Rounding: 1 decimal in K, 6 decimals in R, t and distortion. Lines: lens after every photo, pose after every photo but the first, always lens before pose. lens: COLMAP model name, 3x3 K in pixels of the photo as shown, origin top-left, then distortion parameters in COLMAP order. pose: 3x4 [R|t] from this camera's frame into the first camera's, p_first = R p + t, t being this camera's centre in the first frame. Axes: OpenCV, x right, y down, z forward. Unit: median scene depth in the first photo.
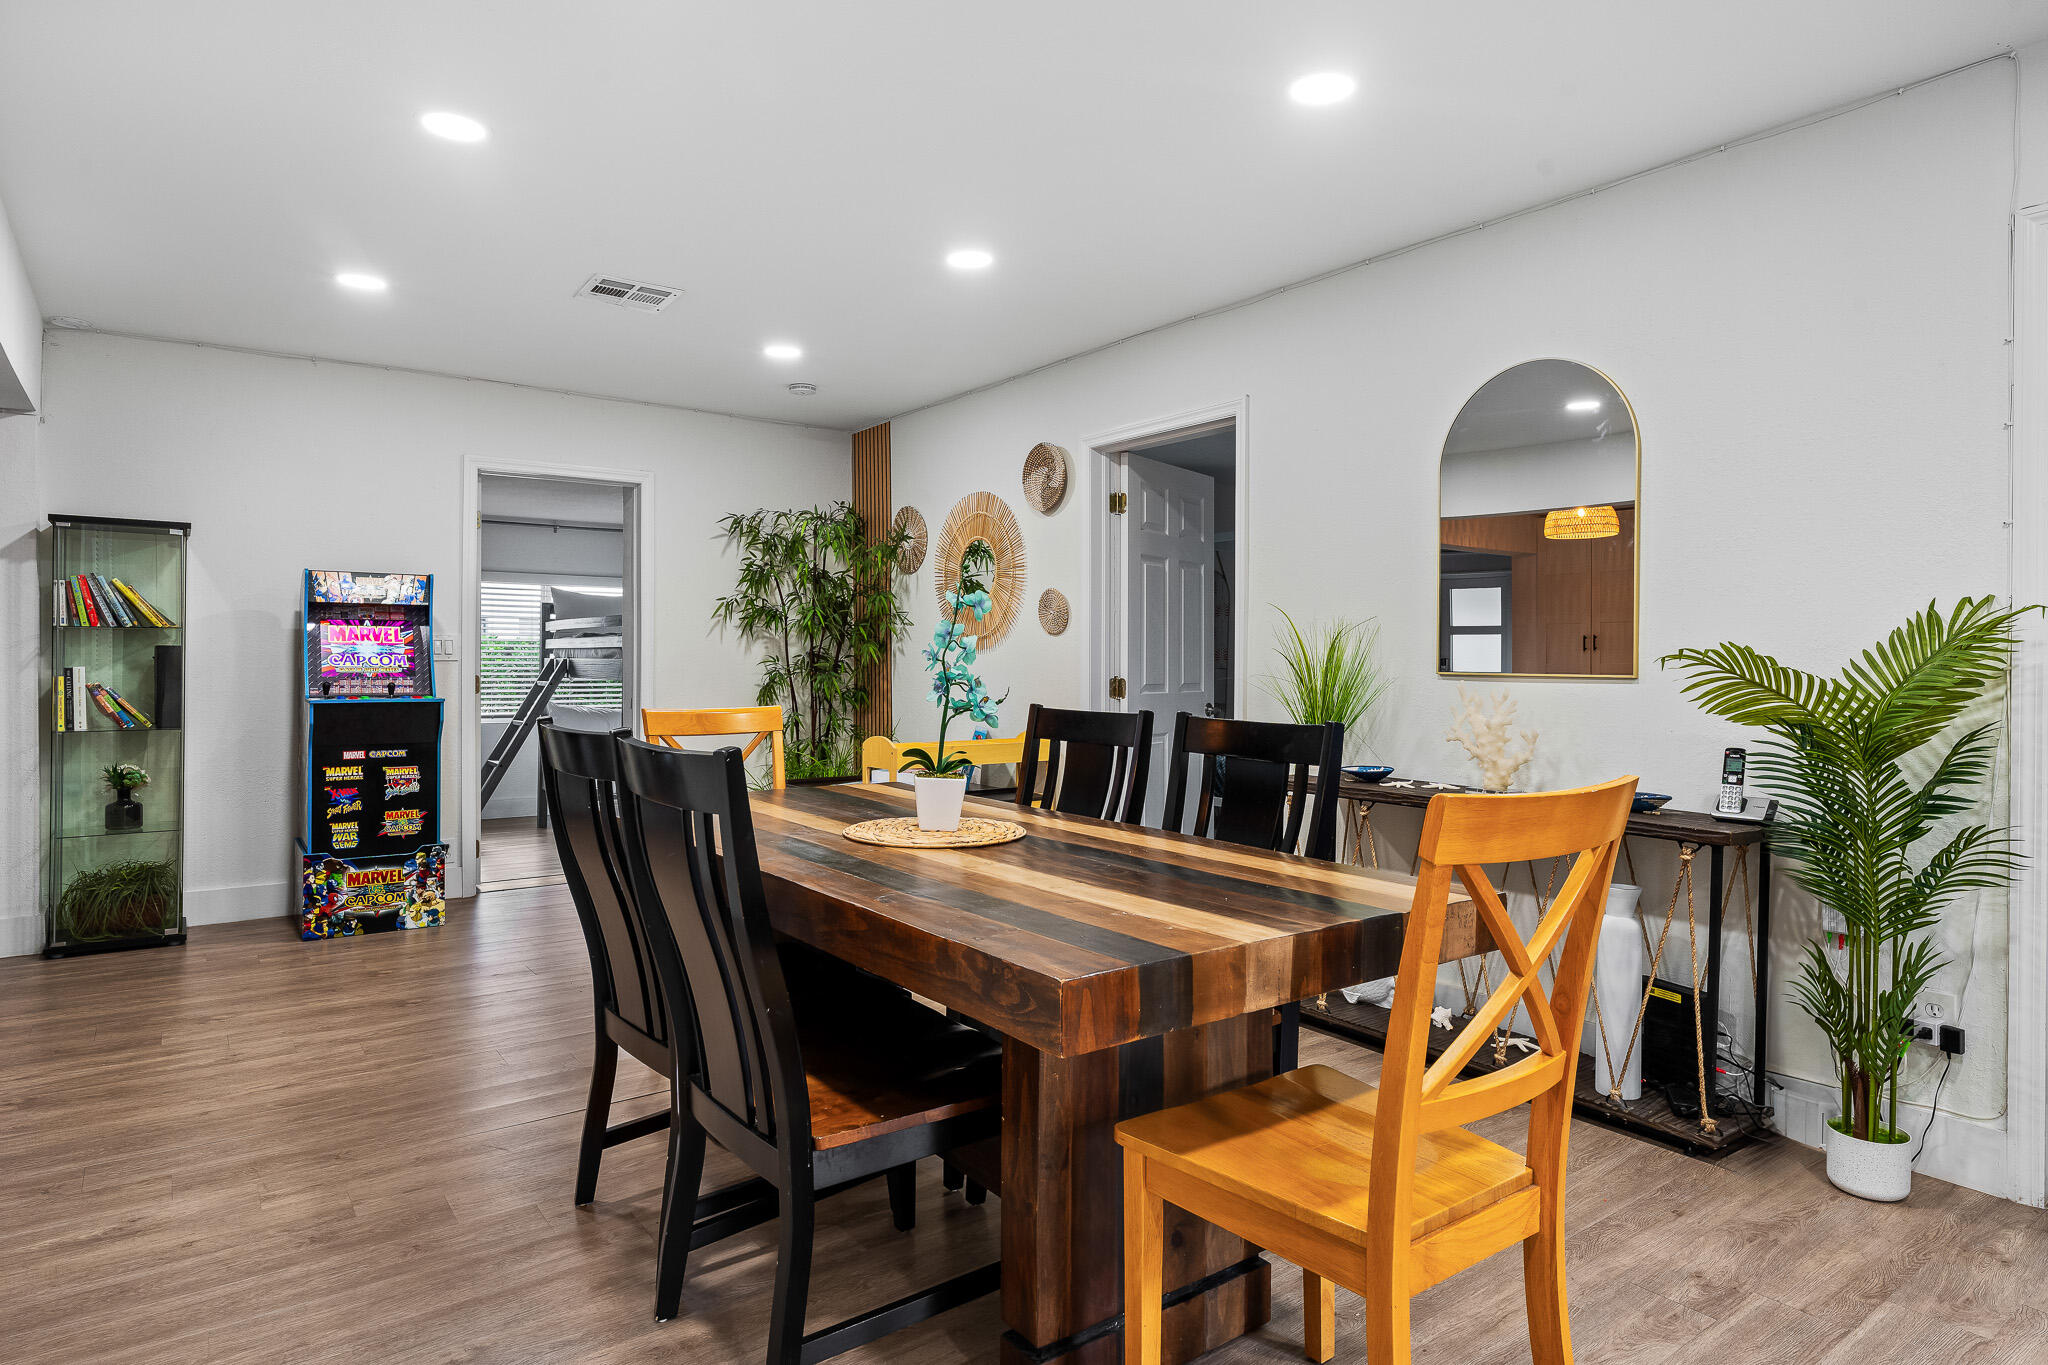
lens RADIAL K [[1146.4, 0, 1023.3], [0, 1146.4, 679.2], [0, 0, 1]] dist [0.000109, -0.000004]
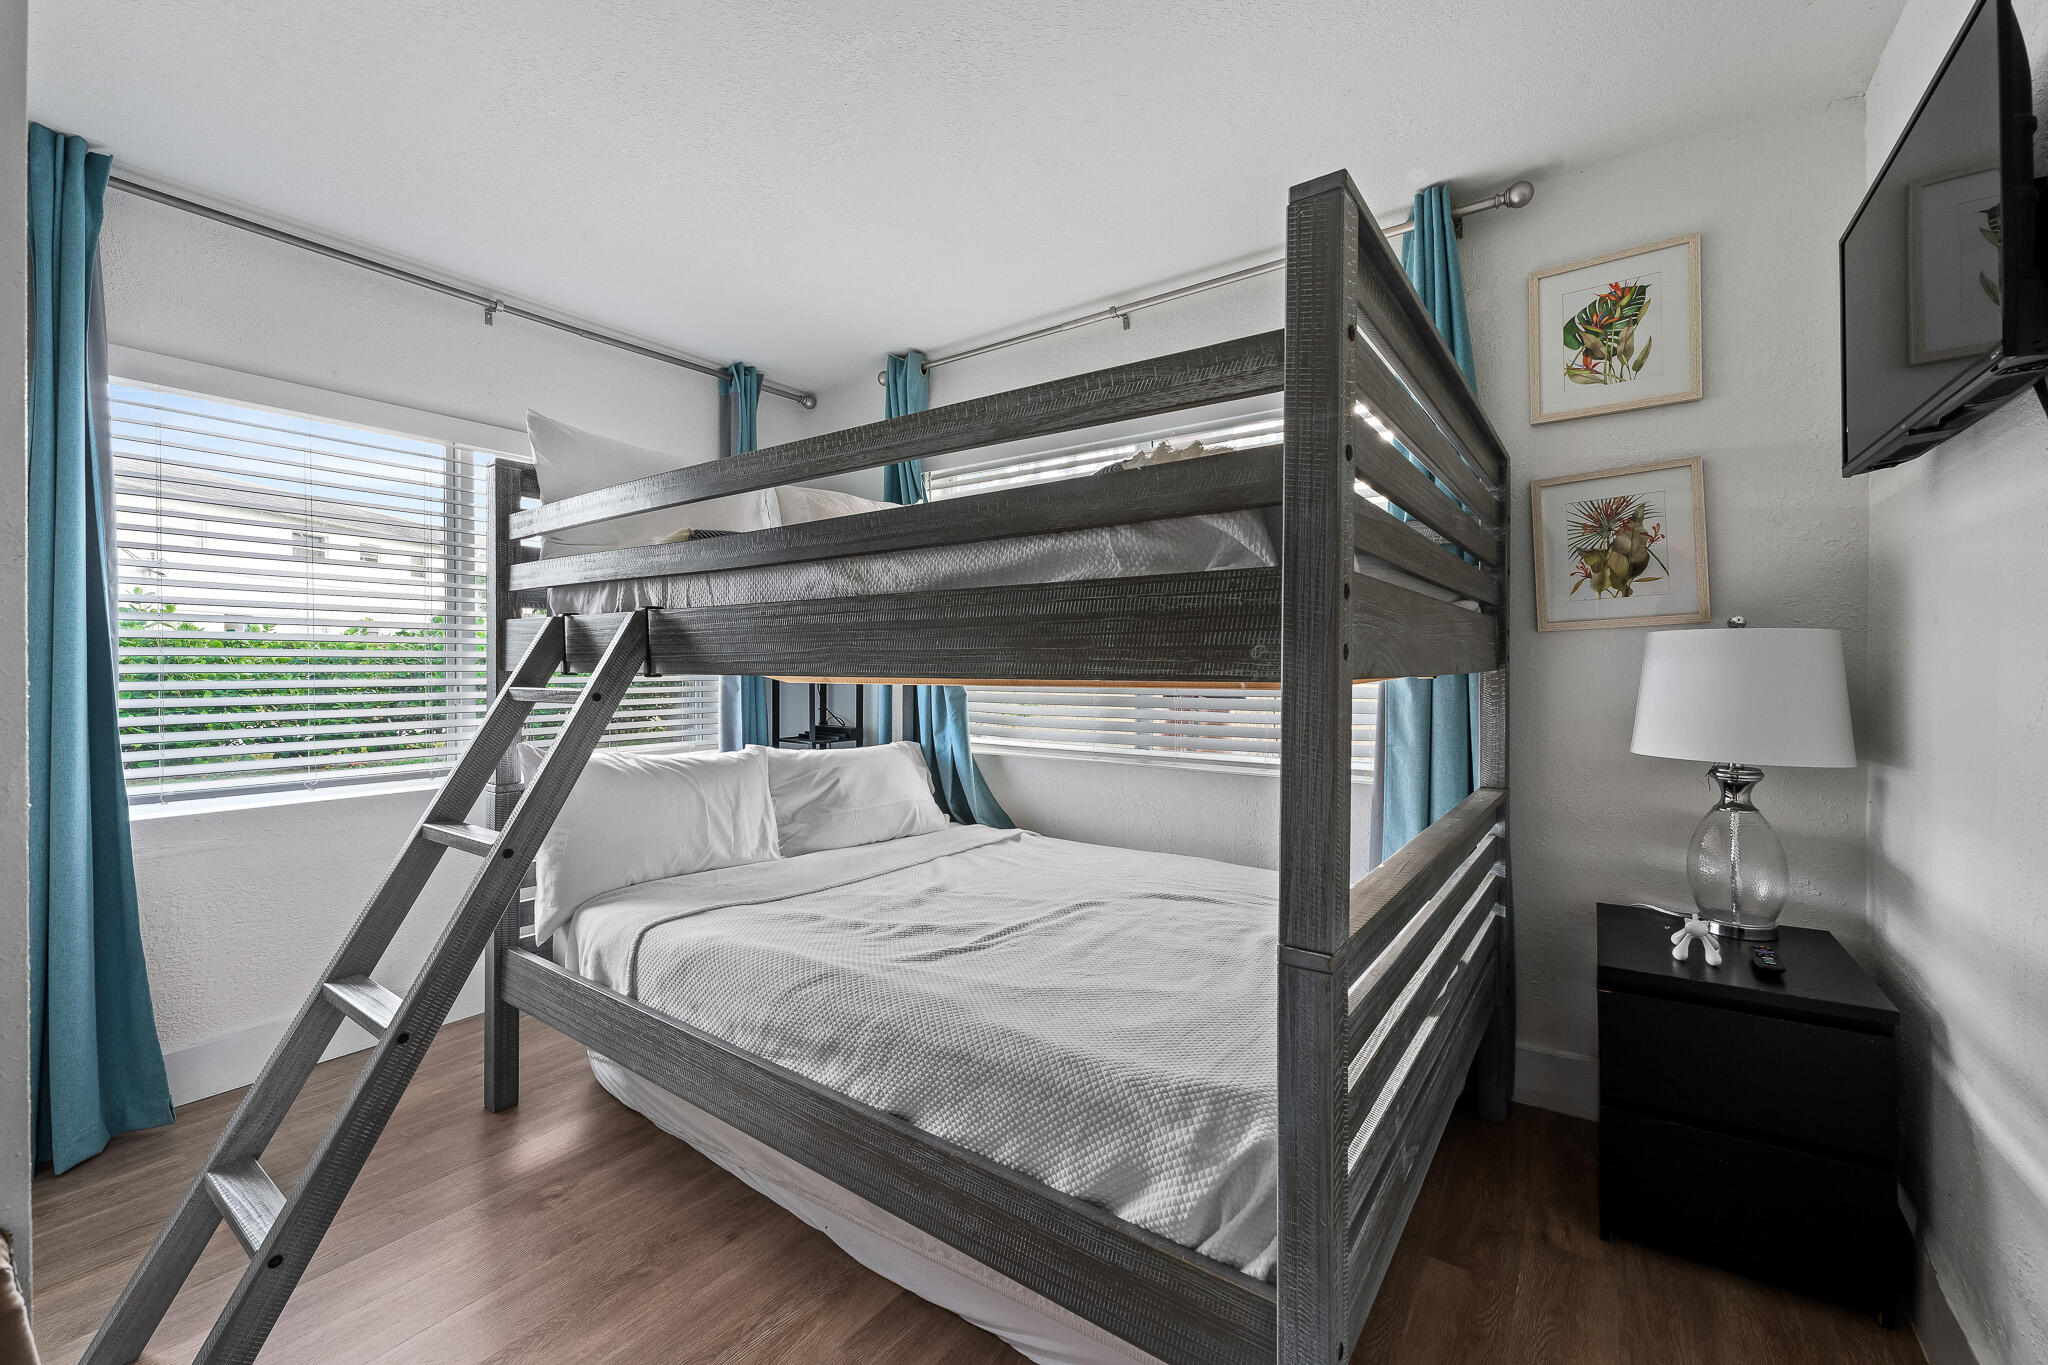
lens RADIAL K [[824.9, 0, 1025.4], [0, 824.9, 668.8], [0, 0, 1]] dist [-0.002022, -0.000046]
pose [[0.954668, -0.006882, 0.297593, -0.341780], [0.009493, 0.999928, -0.007328, 0.000275], [-0.297521, 0.009821, 0.954665, 0.713897]]
